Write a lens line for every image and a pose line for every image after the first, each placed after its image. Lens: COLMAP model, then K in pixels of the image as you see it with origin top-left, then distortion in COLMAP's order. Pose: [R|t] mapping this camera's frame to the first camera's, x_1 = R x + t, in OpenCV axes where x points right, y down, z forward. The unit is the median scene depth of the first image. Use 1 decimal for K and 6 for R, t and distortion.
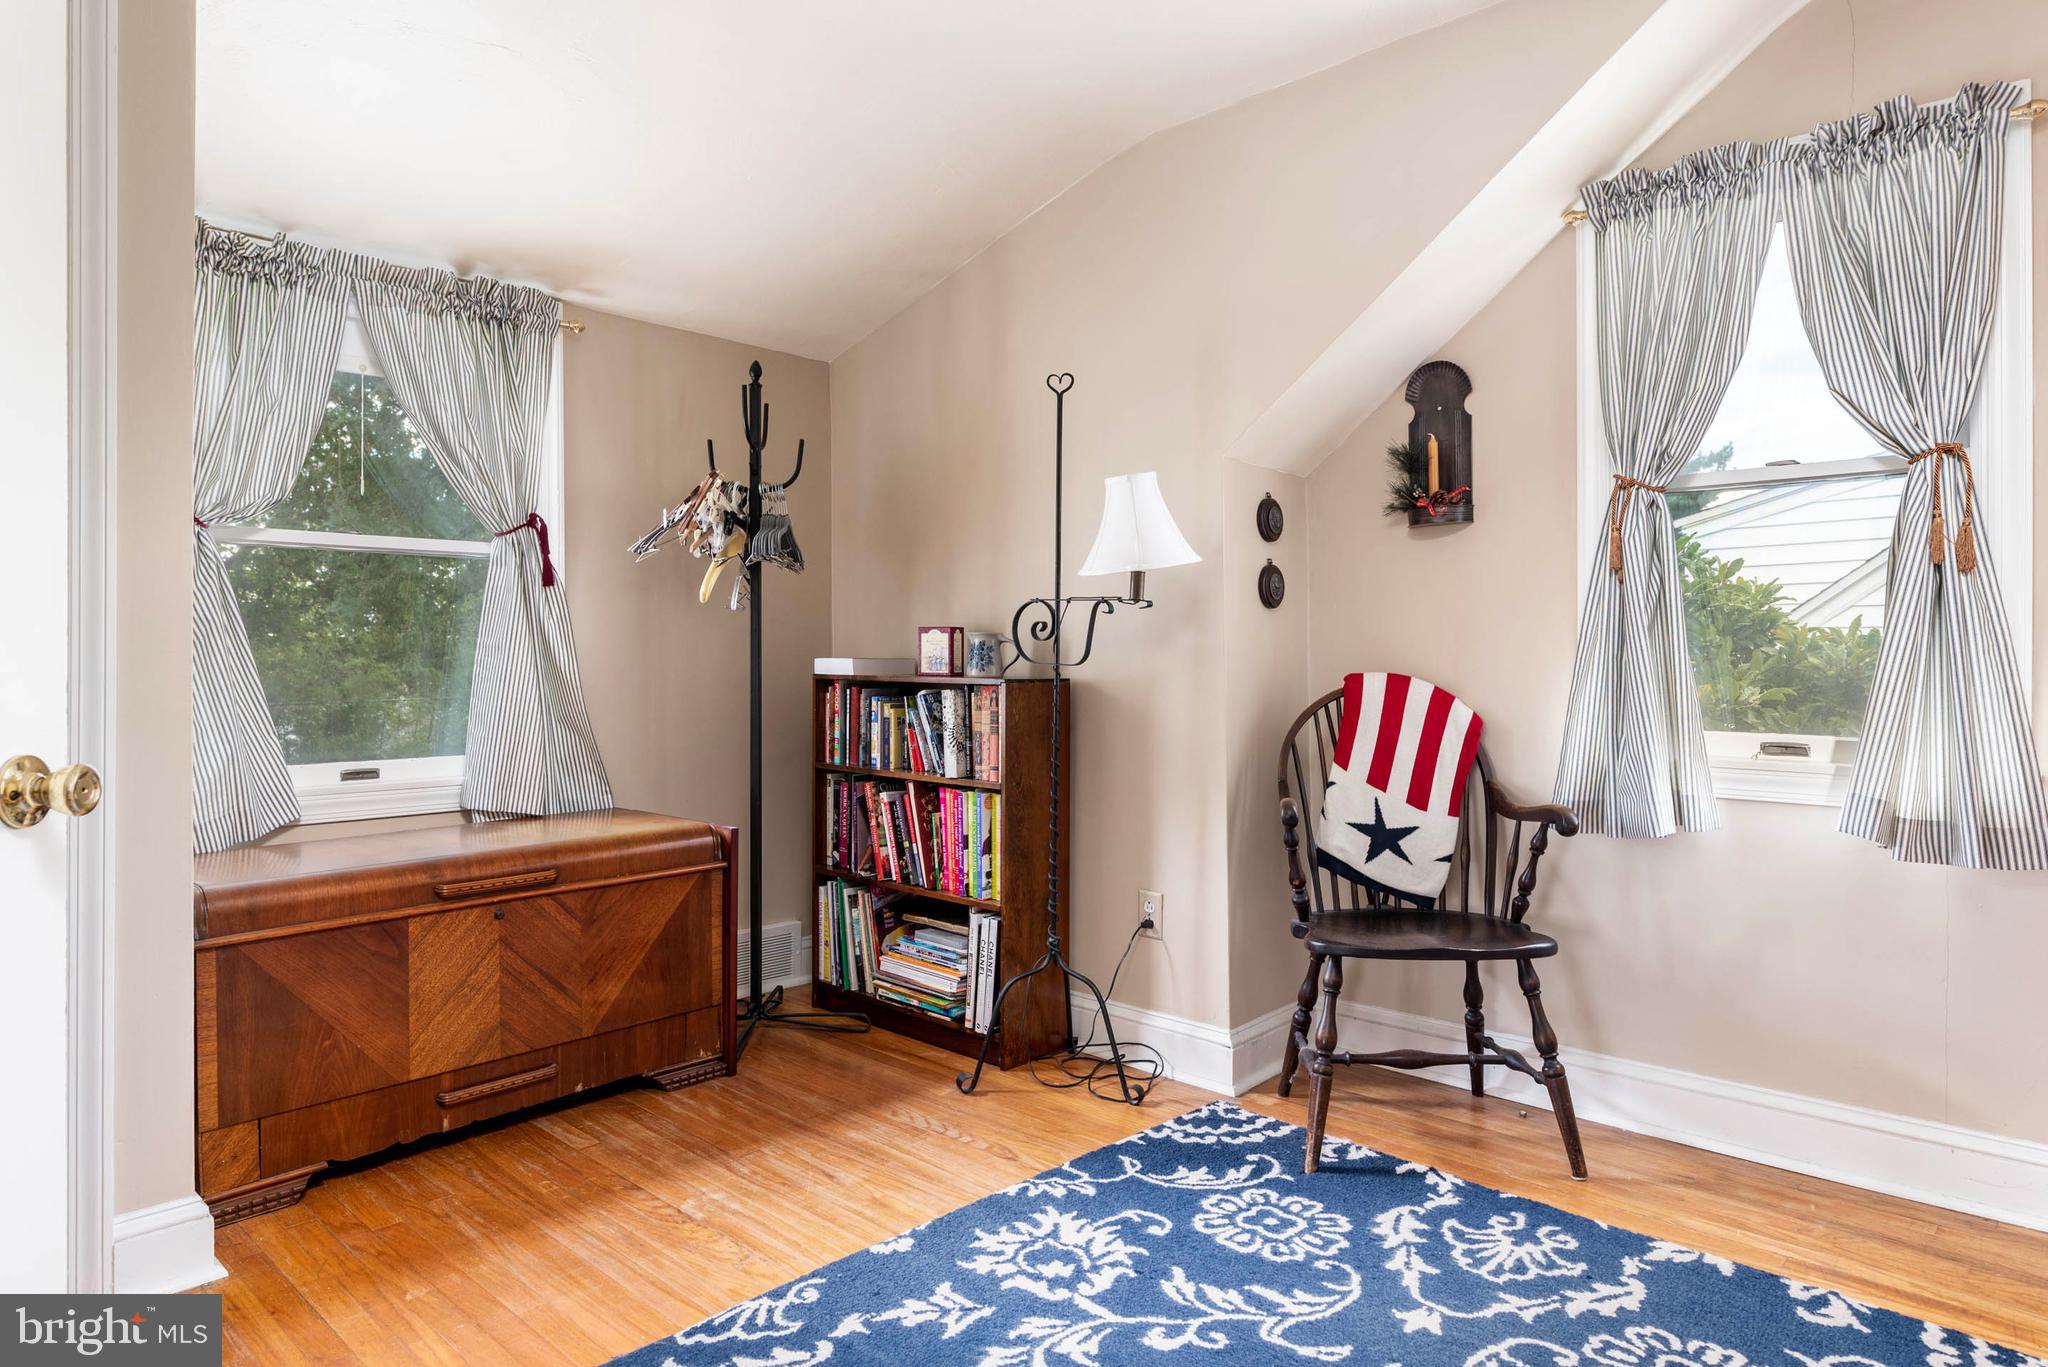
lens RADIAL K [[1223.2, 0, 1023.4], [0, 1223.2, 659.9], [0, 0, 1]] dist [-0.003601, 0.000520]
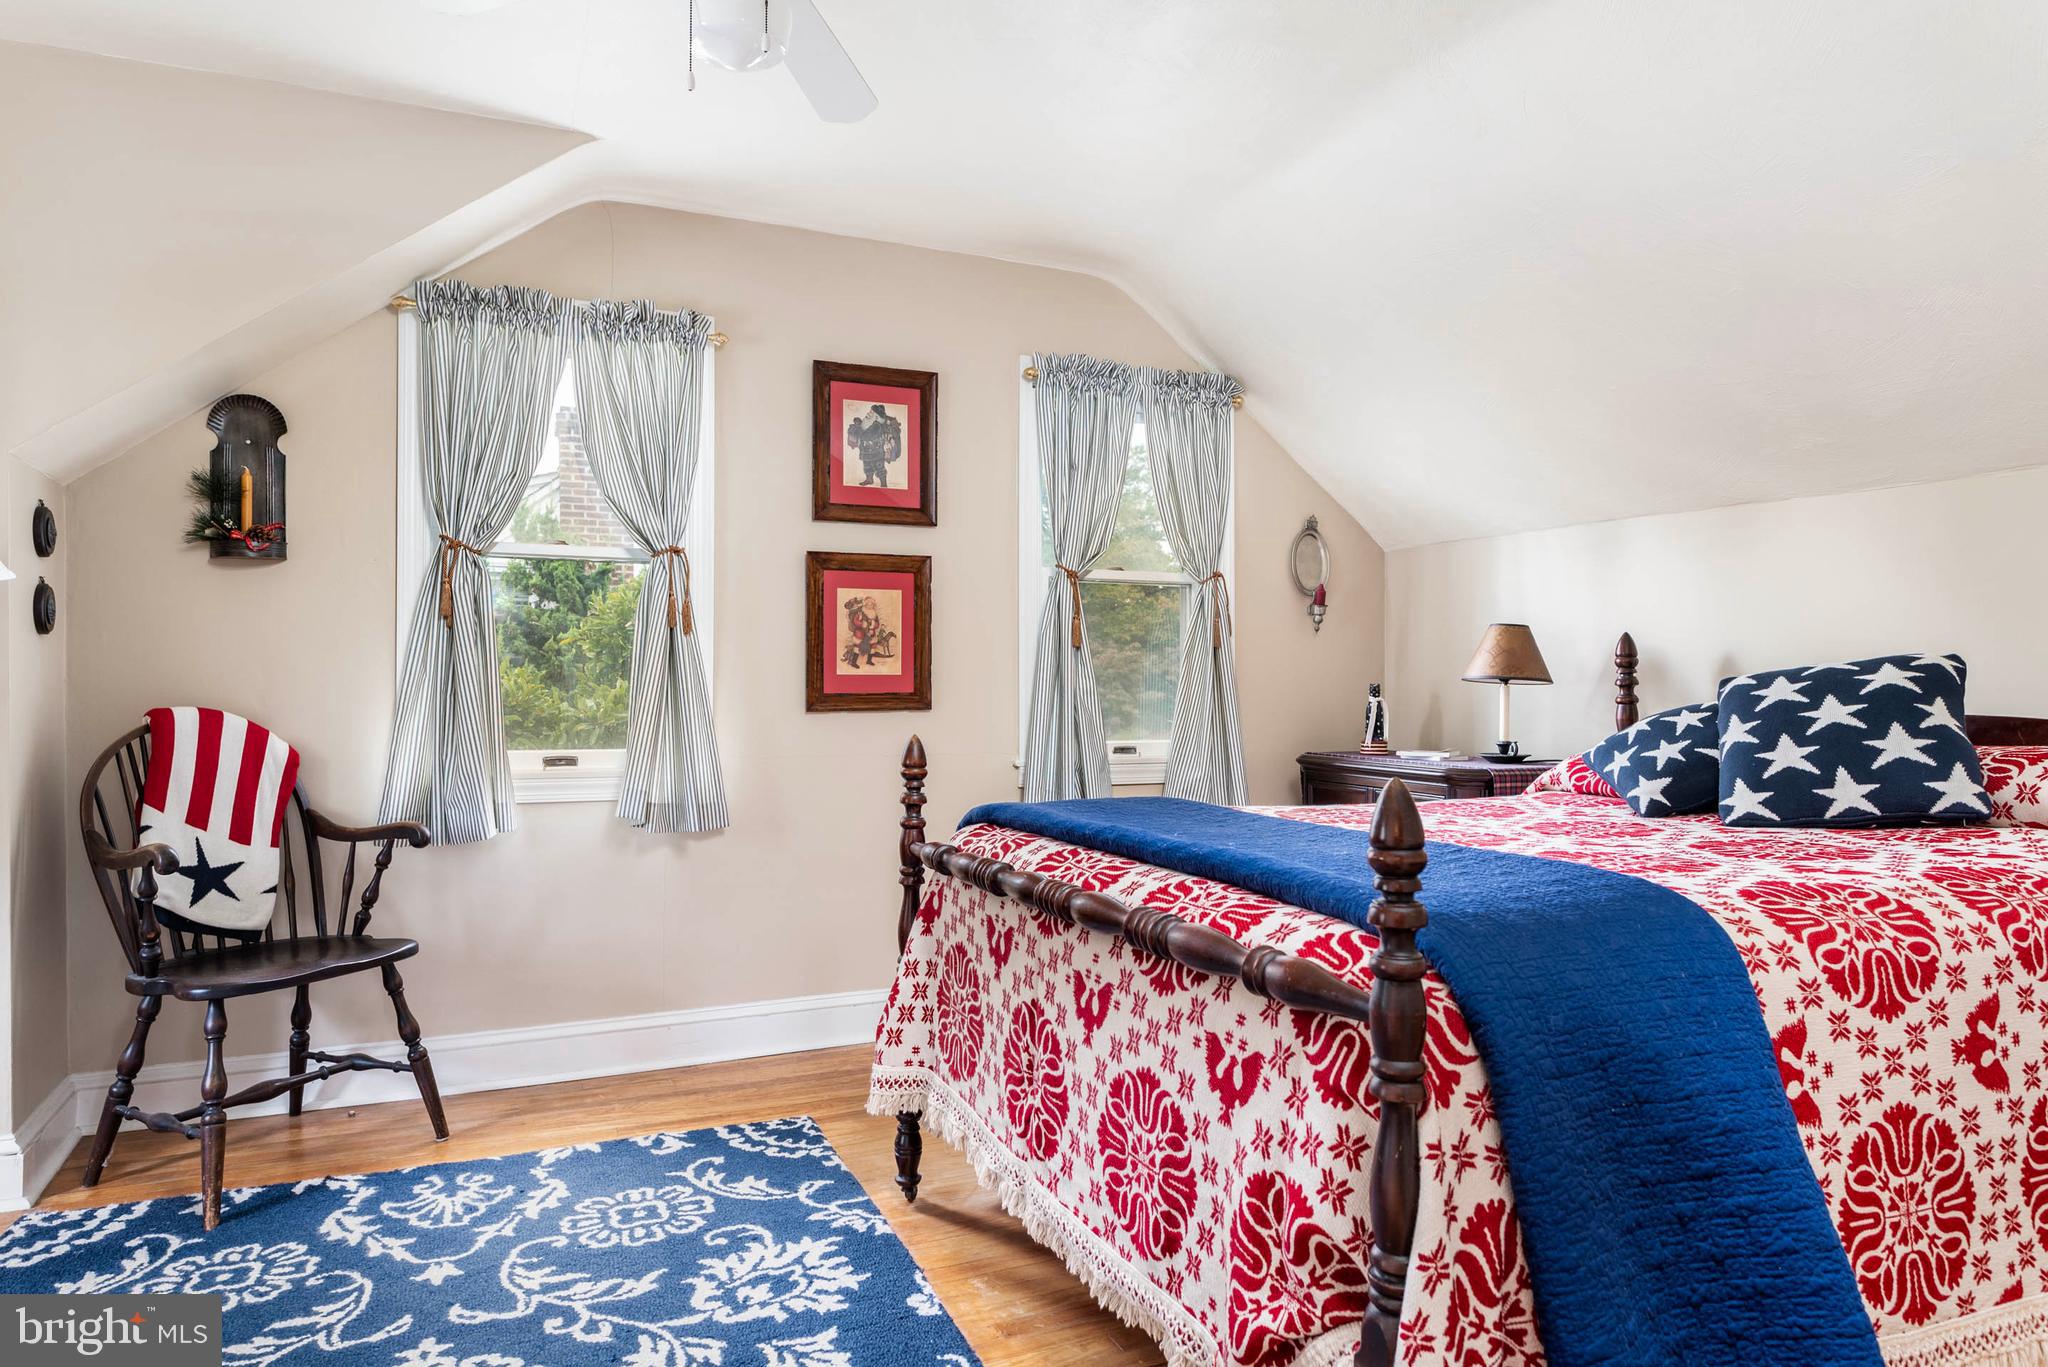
lens RADIAL K [[1176.6, 0, 1018.3], [0, 1176.6, 685.8], [0, 0, 1]] dist [-0.000916, 0.001797]
pose [[0.399984, 0.004798, 0.916510, -0.343207], [0.001200, 0.999983, -0.005759, -0.000202], [-0.916521, 0.003403, 0.399971, 0.046735]]
